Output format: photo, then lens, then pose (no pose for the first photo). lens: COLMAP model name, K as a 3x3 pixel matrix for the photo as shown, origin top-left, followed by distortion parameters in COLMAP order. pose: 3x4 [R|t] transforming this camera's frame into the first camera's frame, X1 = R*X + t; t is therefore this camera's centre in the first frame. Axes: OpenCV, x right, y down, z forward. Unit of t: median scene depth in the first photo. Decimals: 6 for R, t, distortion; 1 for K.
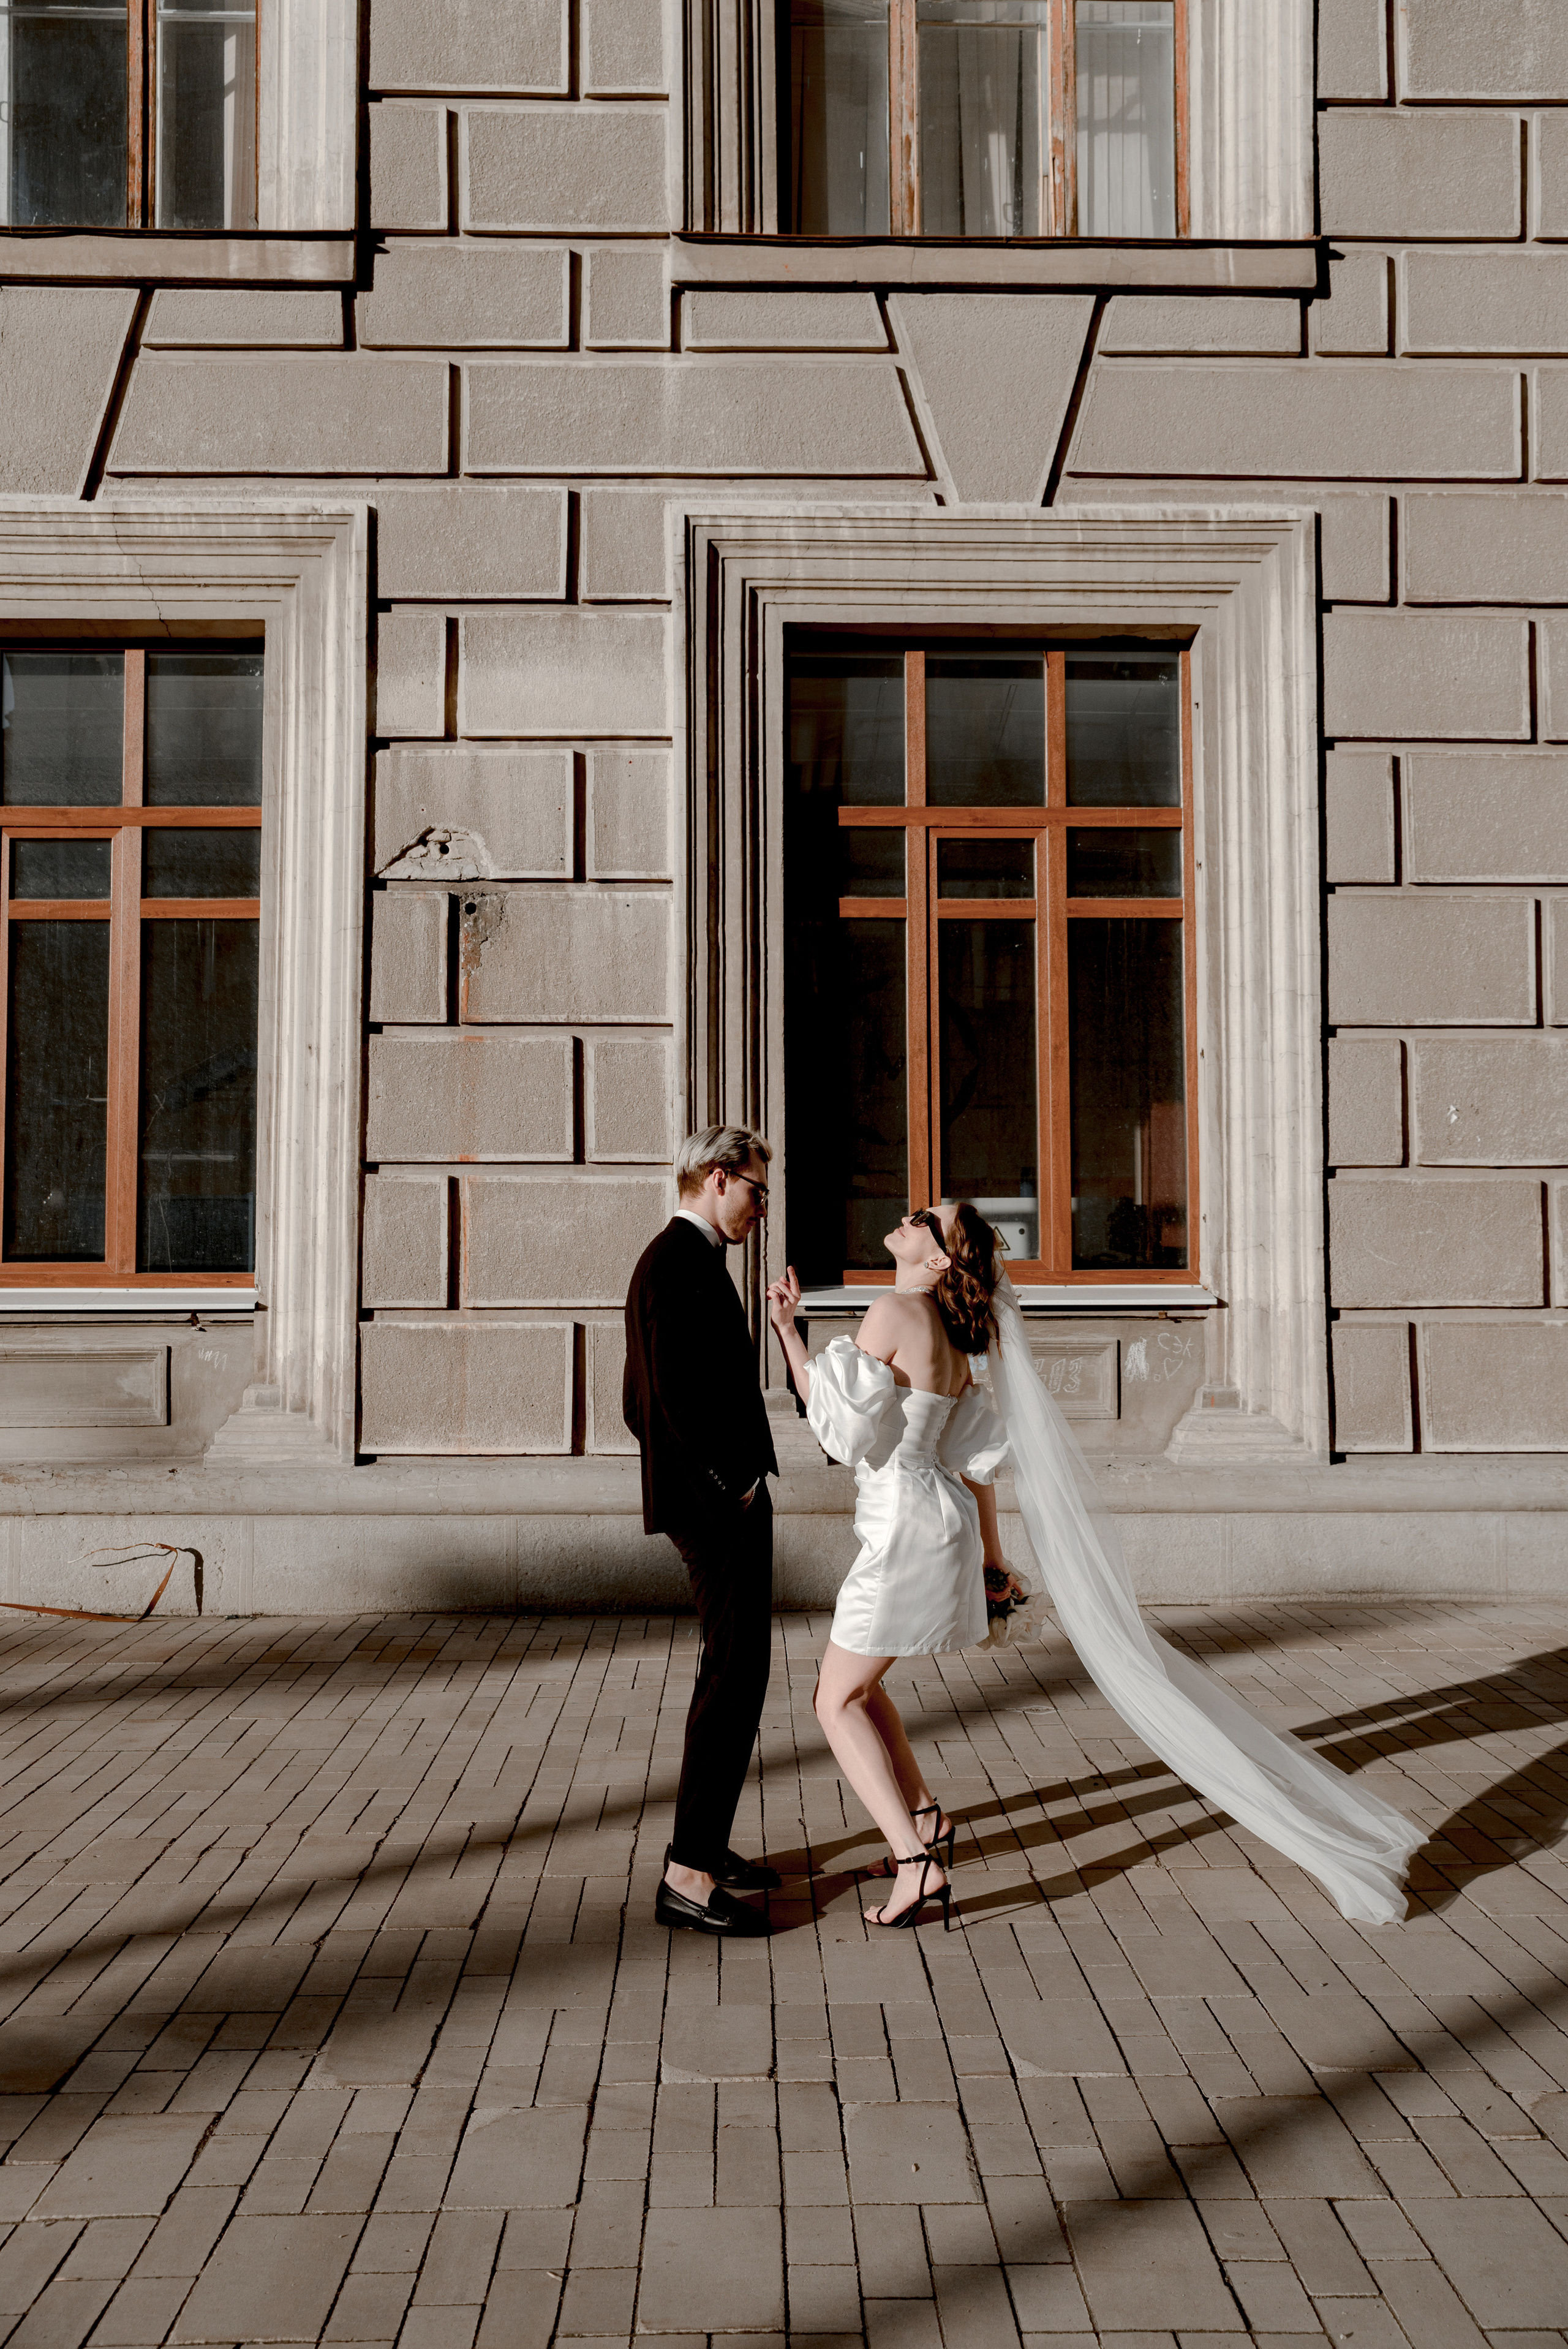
lens RADIAL K [[2291.9, 0, 795.3], [0, 2291.9, 1166.4], [0, 0, 1]] dist [-0.051852, 0.130122]
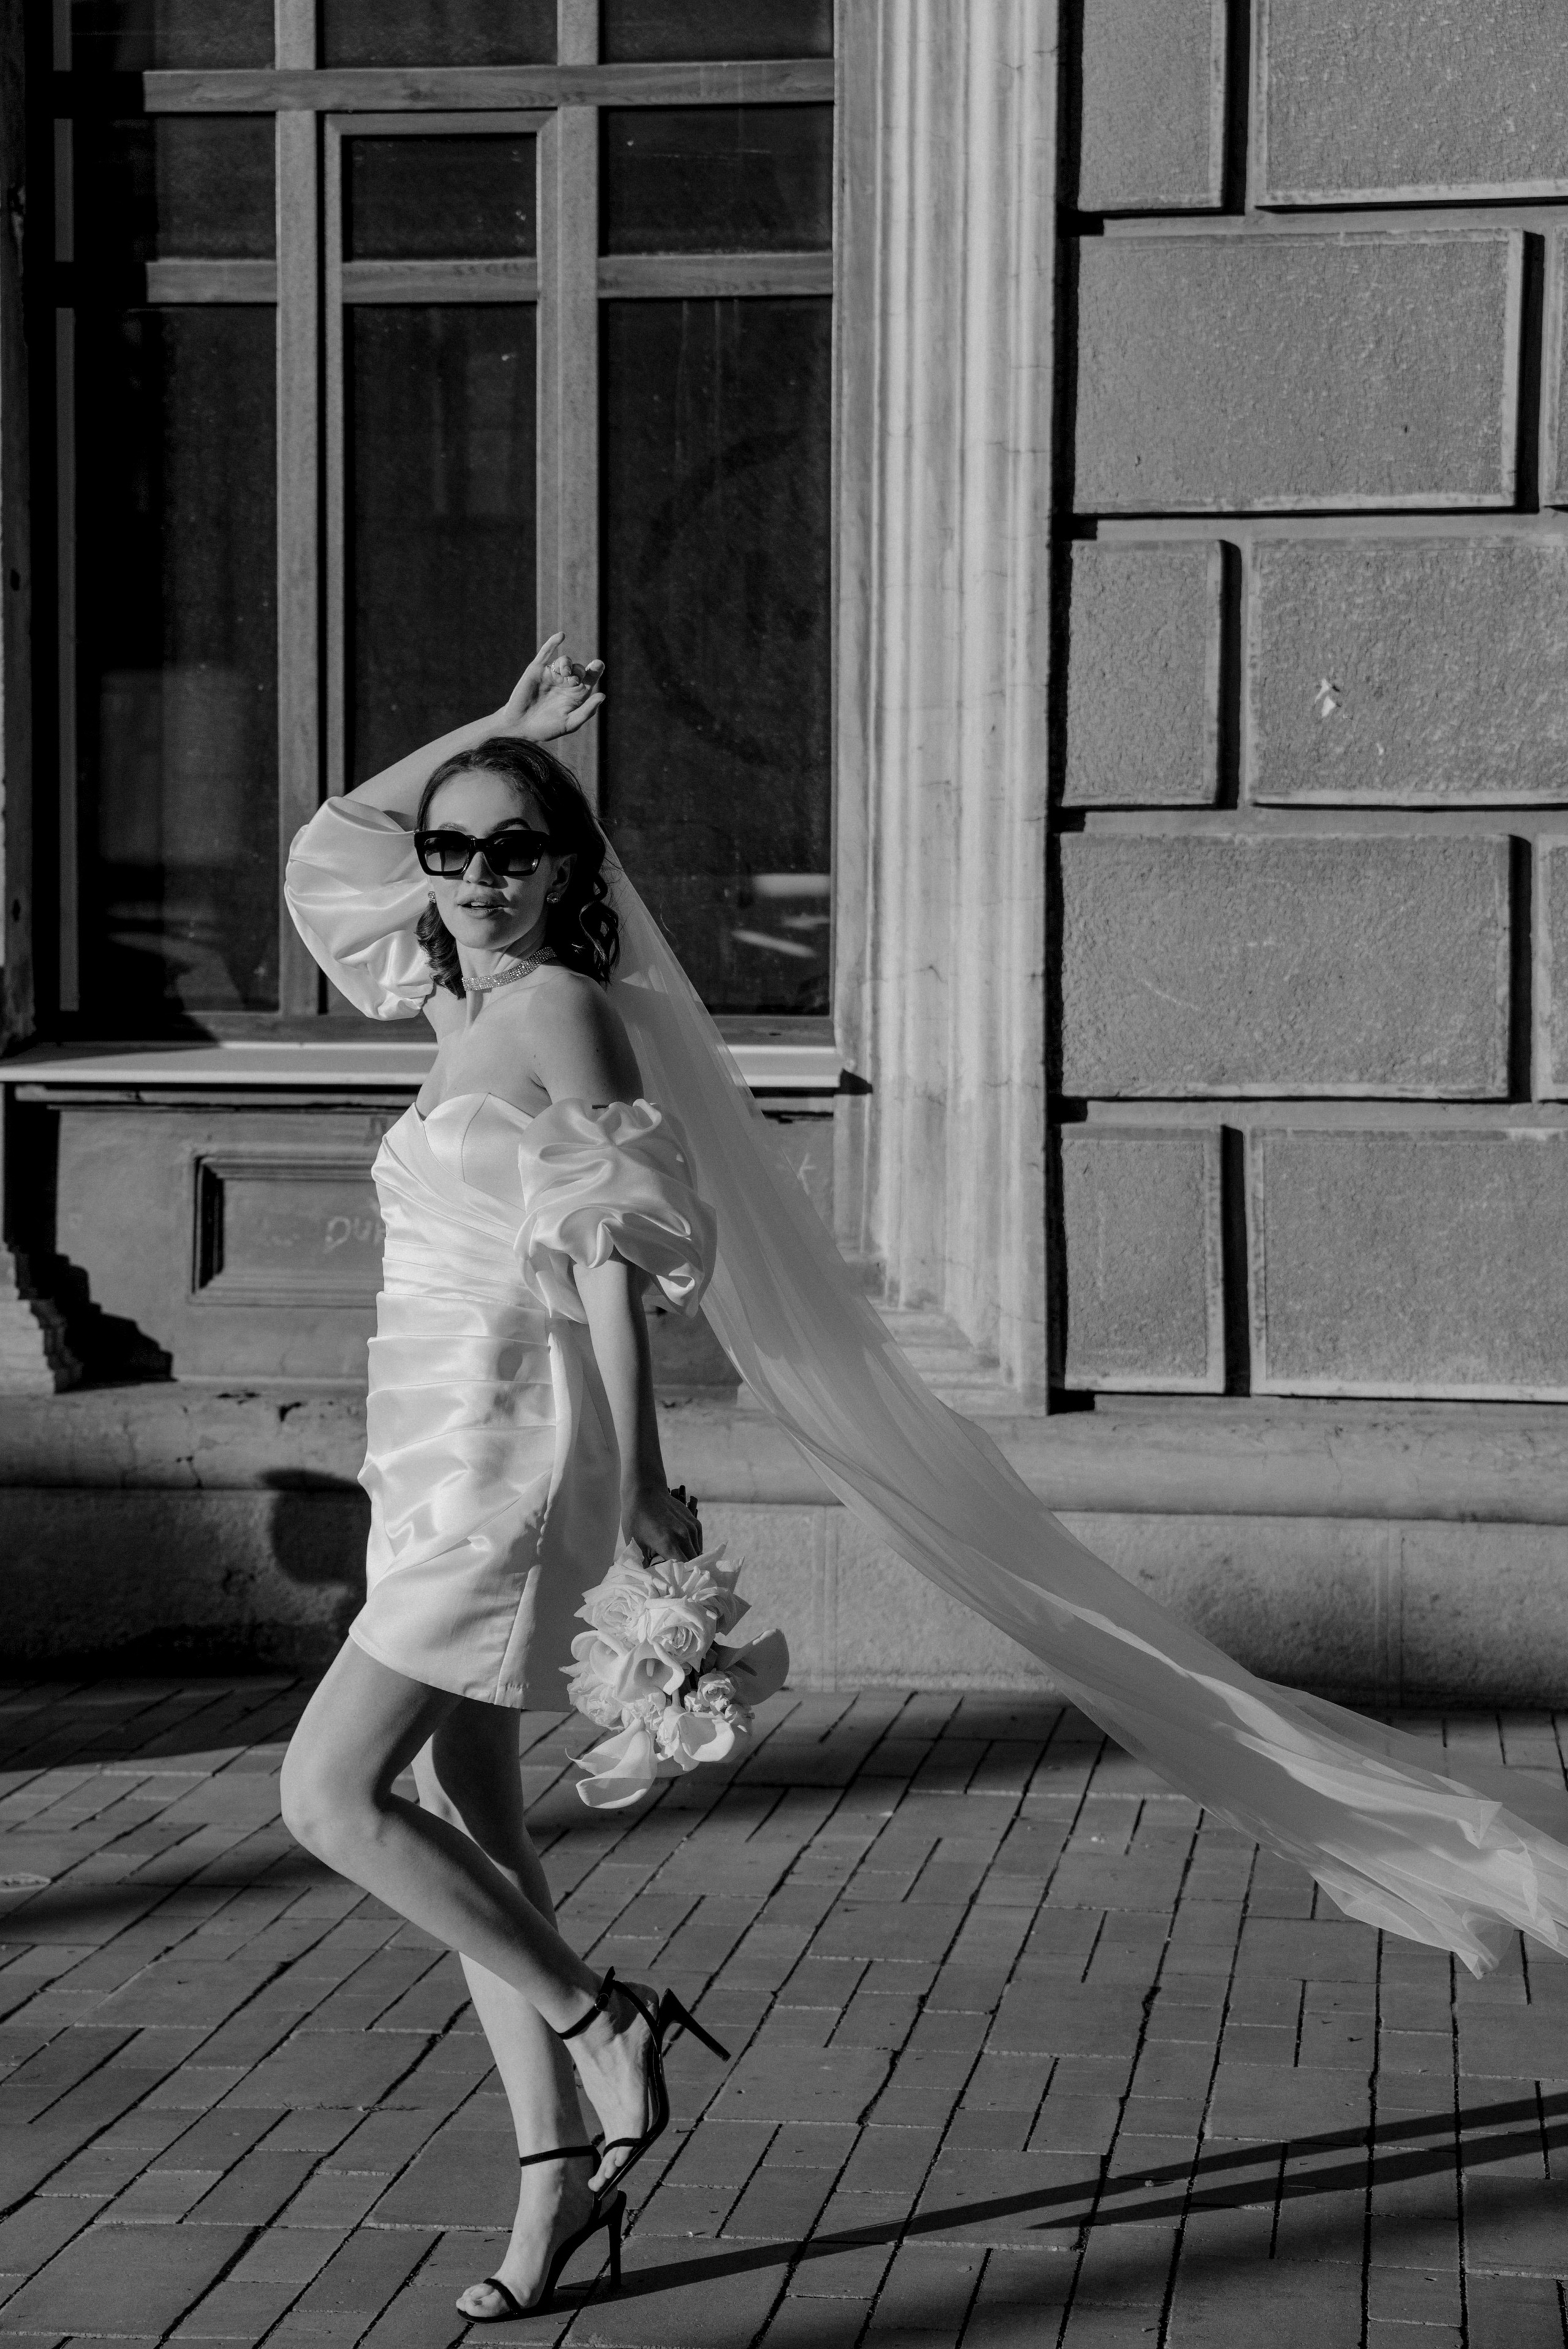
lens RADIAL K [[4507.4, 0, 791.8], [0, 4507.4, 1139.2], [0, 0, 1]] dist [0.165900, 0.483885]
pose [[0.987096, 0.011758, -0.159698, 0.328969], [-0.000118, 0.997354, 0.072700, 0.000611], [0.160130, -0.071743, 0.984485, 0.036616]]
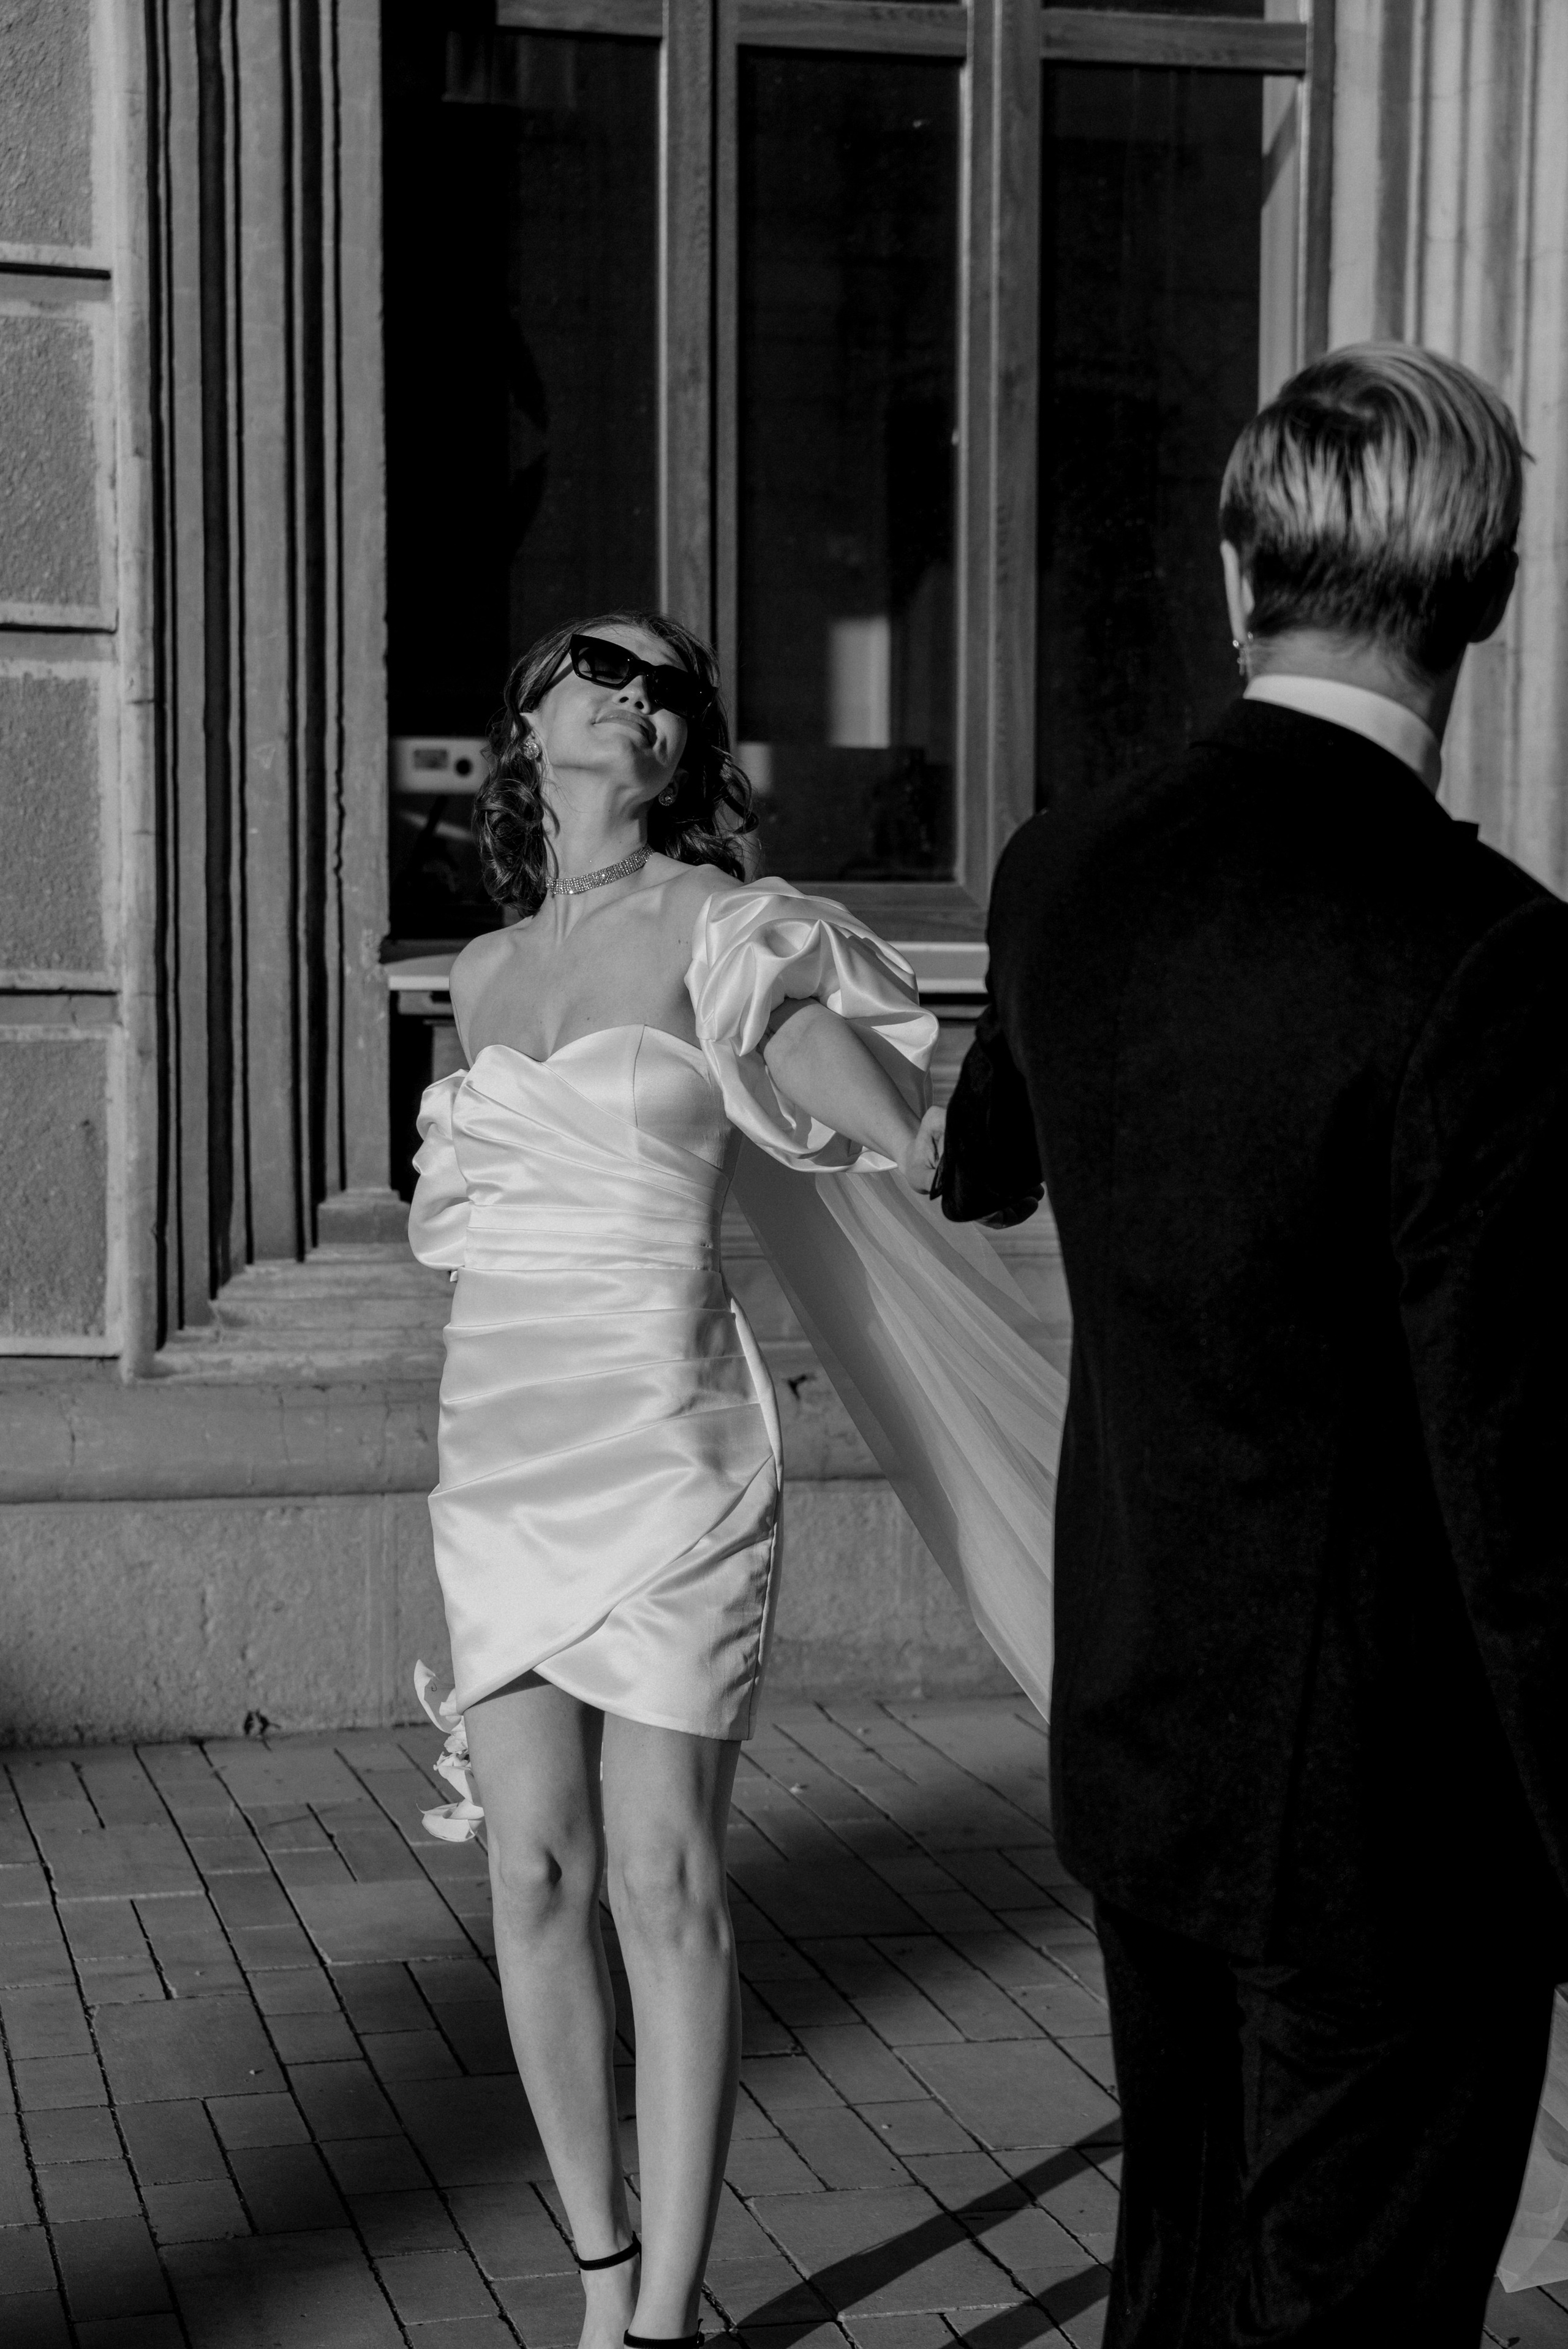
lens RADIAL K [[4335.8, 0, 809.2], [0, 4335.8, 1167.5], [0, 0, 1]] dist [0.167685, 0.521454]
pose [[0.975116, -0.003024, 0.221673, -0.103415], [-0.021073, 0.994115, 0.106260, 0.008000], [-0.220690, -0.108287, 0.969314, 0.221723]]
